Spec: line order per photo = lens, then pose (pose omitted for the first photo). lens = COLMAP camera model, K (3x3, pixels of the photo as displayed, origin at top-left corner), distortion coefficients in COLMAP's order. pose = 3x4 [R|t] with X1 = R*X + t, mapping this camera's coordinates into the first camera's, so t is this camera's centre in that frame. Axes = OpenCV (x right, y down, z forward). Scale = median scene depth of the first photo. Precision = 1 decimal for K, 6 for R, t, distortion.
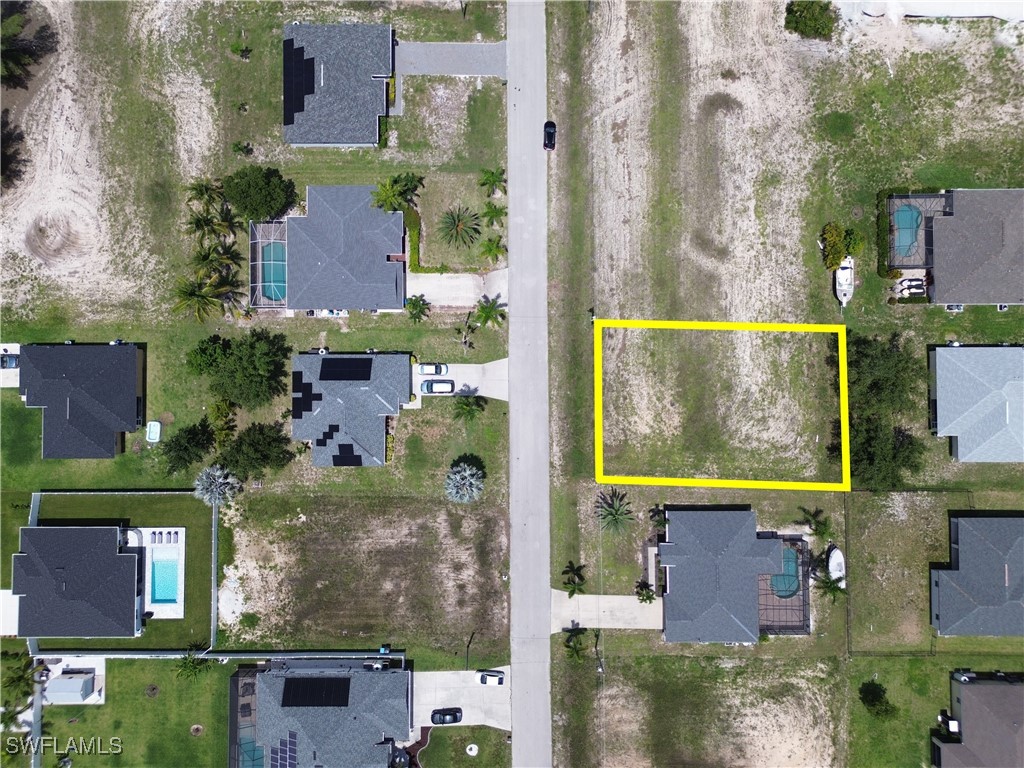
lens RADIAL K [[726.0, 0, 510.3], [0, 726.0, 381.7], [0, 0, 1]] dist [0.062943, -0.061484]
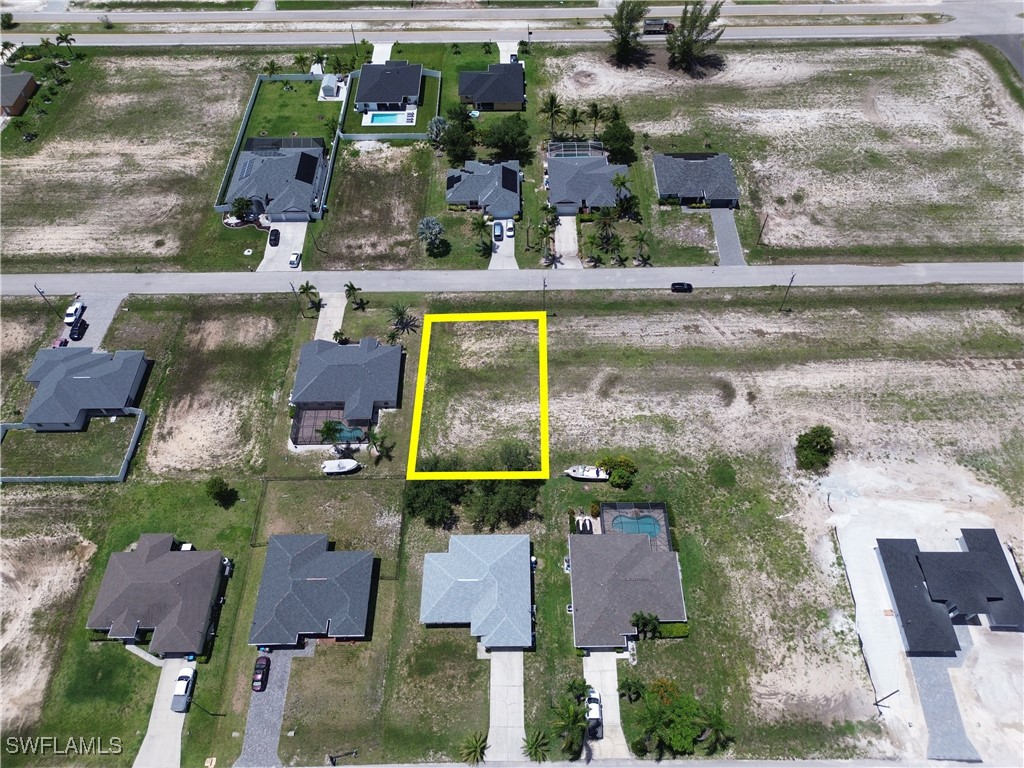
lens RADIAL K [[726.0, 0, 514.5], [0, 726.0, 379.9], [0, 0, 1]] dist [0.062943, -0.061484]
pose [[0.004884, 0.821590, -0.570058, 0.975106], [-0.999505, 0.021735, 0.022763, -0.052074], [0.031092, 0.569664, 0.821289, -0.028498]]
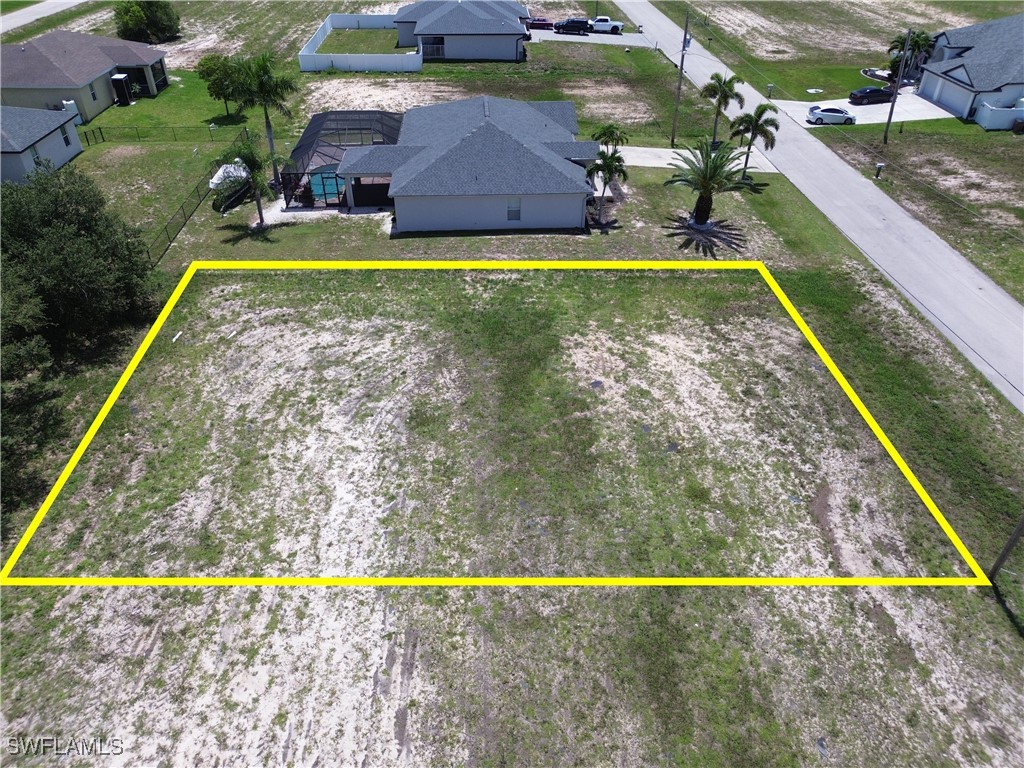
lens RADIAL K [[726.0, 0, 515.0], [0, 726.0, 382.0], [0, 0, 1]] dist [0.062943, -0.061484]
pose [[-0.998707, 0.039328, -0.032225, 0.269254], [-0.048814, -0.564321, 0.824111, -0.228319], [0.014225, 0.824618, 0.565511, 0.818503]]
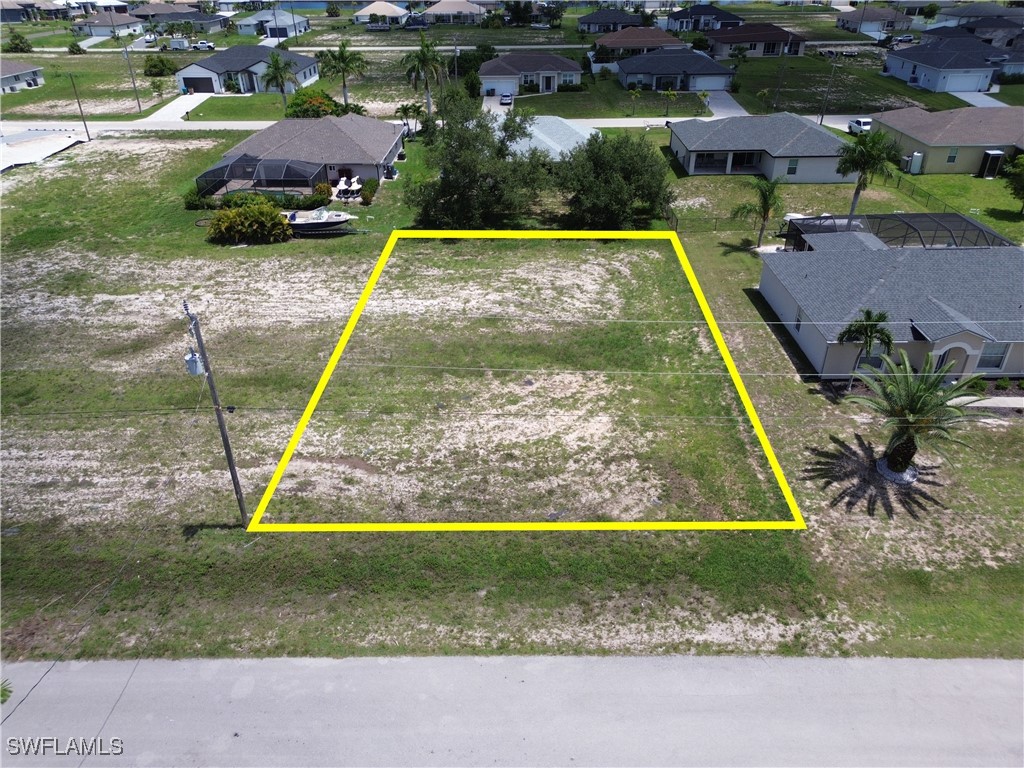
lens RADIAL K [[726.0, 0, 515.2], [0, 726.0, 379.9], [0, 0, 1]] dist [0.062943, -0.061484]
pose [[0.015329, -0.490902, 0.871080, -0.105321], [0.999745, 0.021986, -0.005203, 0.026527], [-0.016598, 0.870937, 0.491114, 0.813016]]
